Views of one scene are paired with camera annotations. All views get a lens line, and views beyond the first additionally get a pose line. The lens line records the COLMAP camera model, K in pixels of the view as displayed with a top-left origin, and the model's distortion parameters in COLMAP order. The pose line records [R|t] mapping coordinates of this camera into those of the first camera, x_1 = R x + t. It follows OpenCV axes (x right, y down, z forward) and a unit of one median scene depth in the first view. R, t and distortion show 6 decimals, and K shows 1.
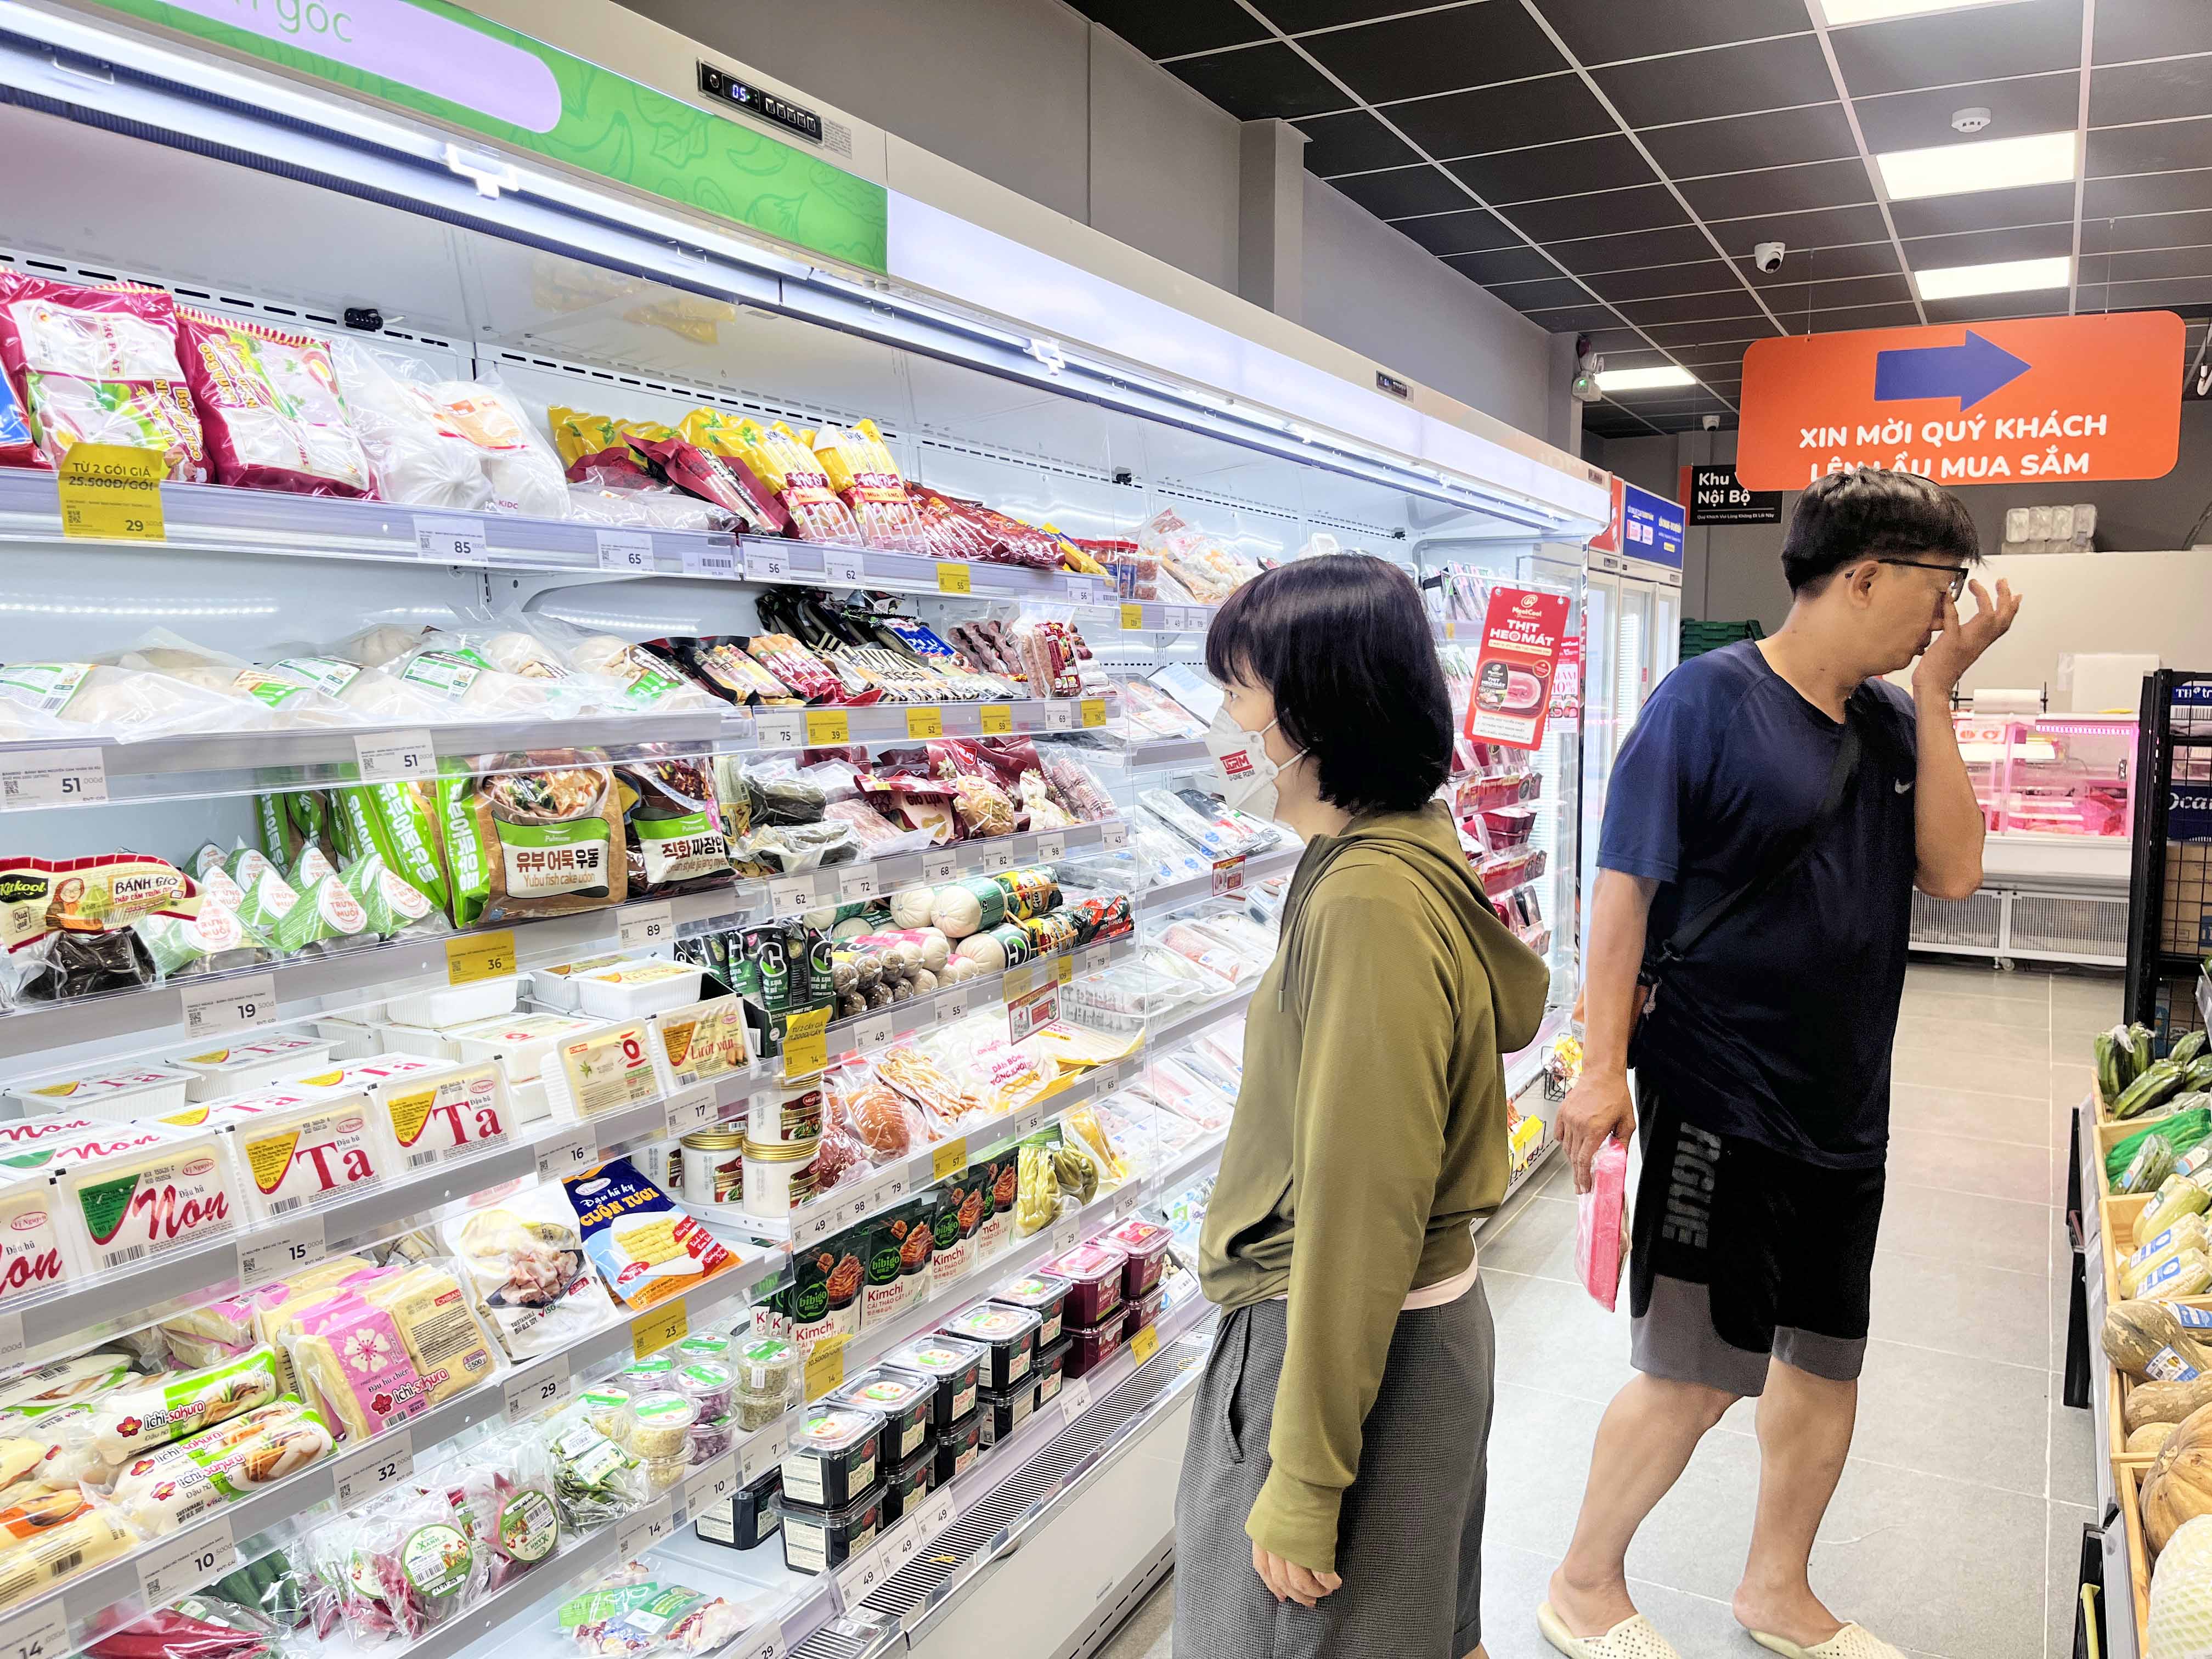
lens RADIAL K [[1672.9, 0, 1111.1], [0, 1672.9, 842.1], [0, 0, 1]] dist [0.104863, -0.106535]
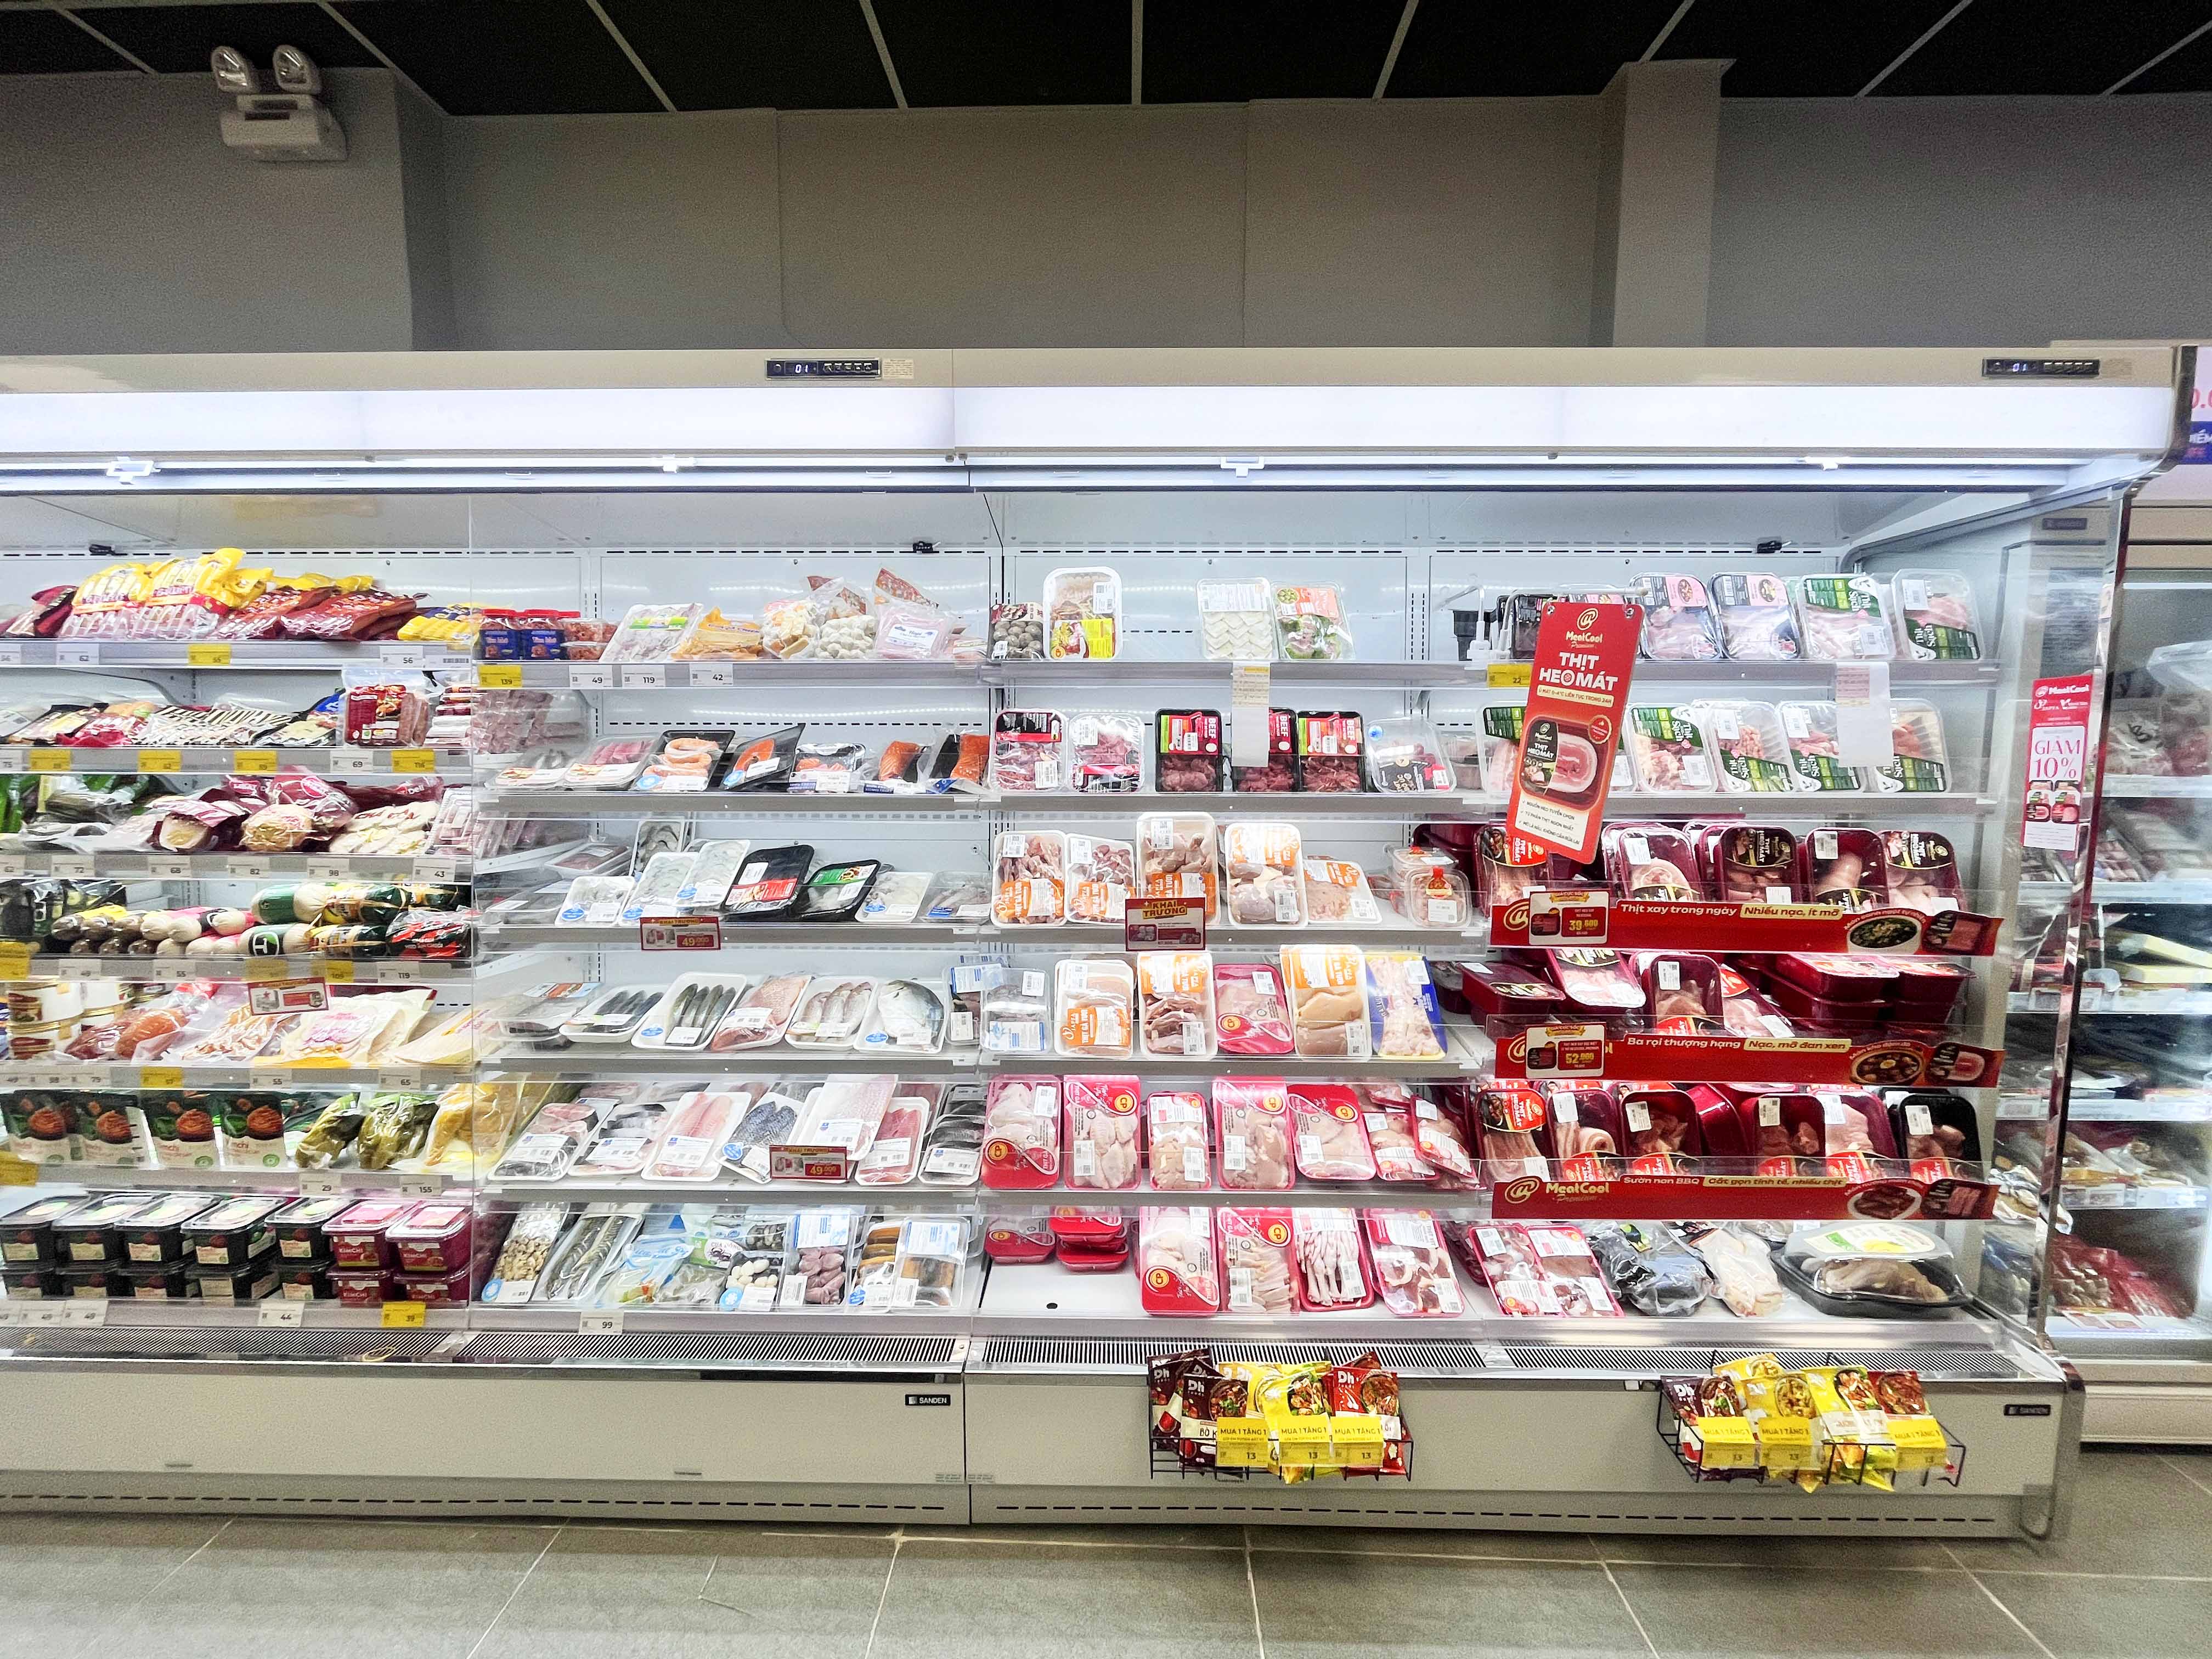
lens RADIAL K [[716.8, 0, 1274.5], [0, 716.8, 794.7], [0, 0, 1]] dist [-0.006918, -0.000056]
pose [[0.466711, 0.075122, -0.881214, 0.426676], [-0.095270, 0.994859, 0.034352, -0.077985], [0.879263, 0.067921, 0.471468, 0.782759]]
